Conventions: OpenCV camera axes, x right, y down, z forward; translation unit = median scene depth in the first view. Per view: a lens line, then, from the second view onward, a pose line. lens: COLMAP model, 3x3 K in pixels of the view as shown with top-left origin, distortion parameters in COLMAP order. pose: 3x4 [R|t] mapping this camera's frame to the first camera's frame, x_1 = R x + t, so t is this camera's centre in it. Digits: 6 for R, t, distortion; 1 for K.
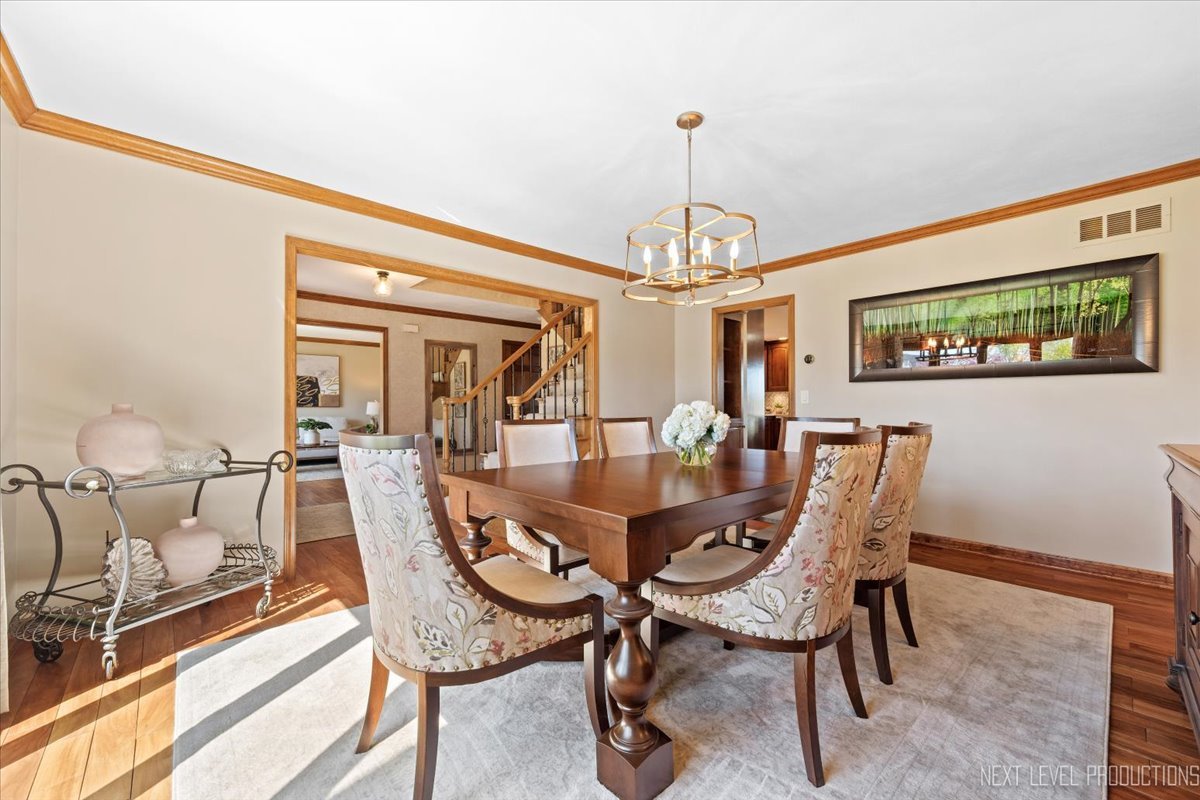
lens RADIAL K [[478.1, 0, 603.7], [0, 478.1, 405.0], [0, 0, 1]] dist [-0.001744, -0.000215]
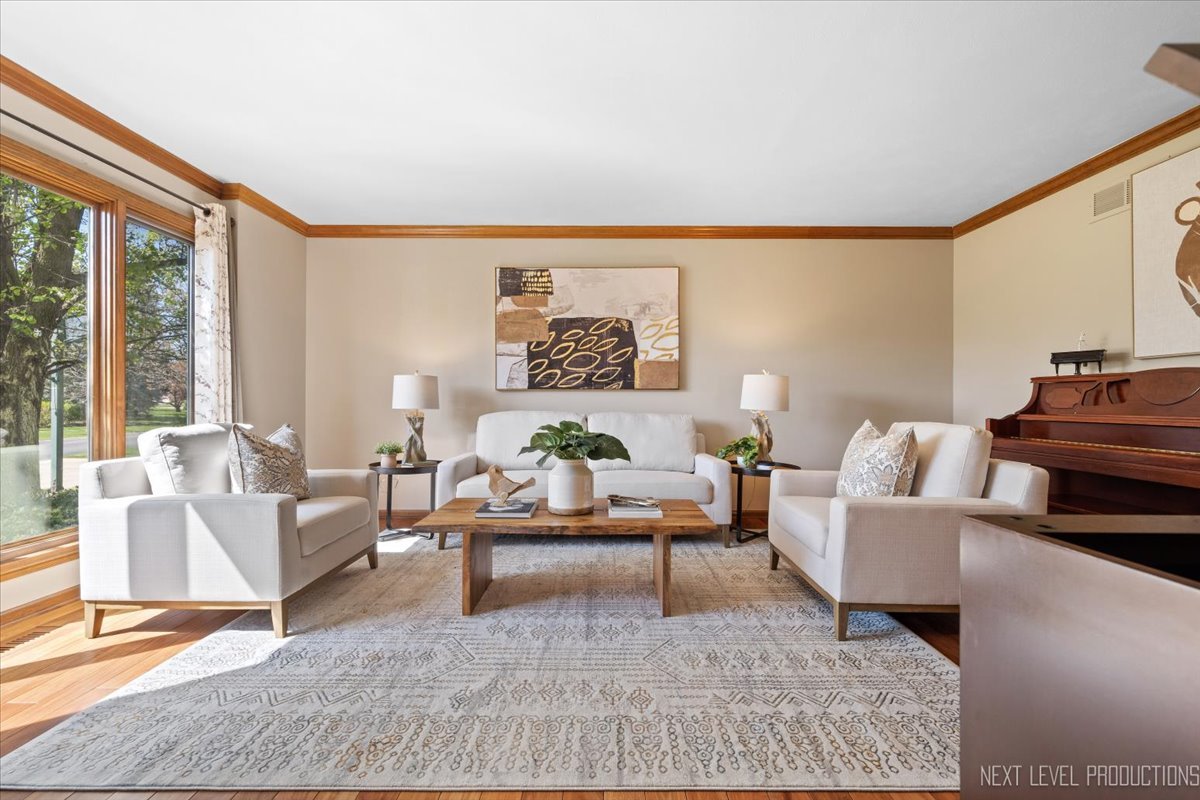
lens RADIAL K [[478.1, 0, 600.8], [0, 478.1, 401.0], [0, 0, 1]] dist [-0.001744, -0.000215]
pose [[0.731236, 0.002657, -0.682119, -0.331235], [0.003671, 0.999963, 0.007830, 0.010260], [0.682115, -0.008230, 0.731199, 0.671215]]
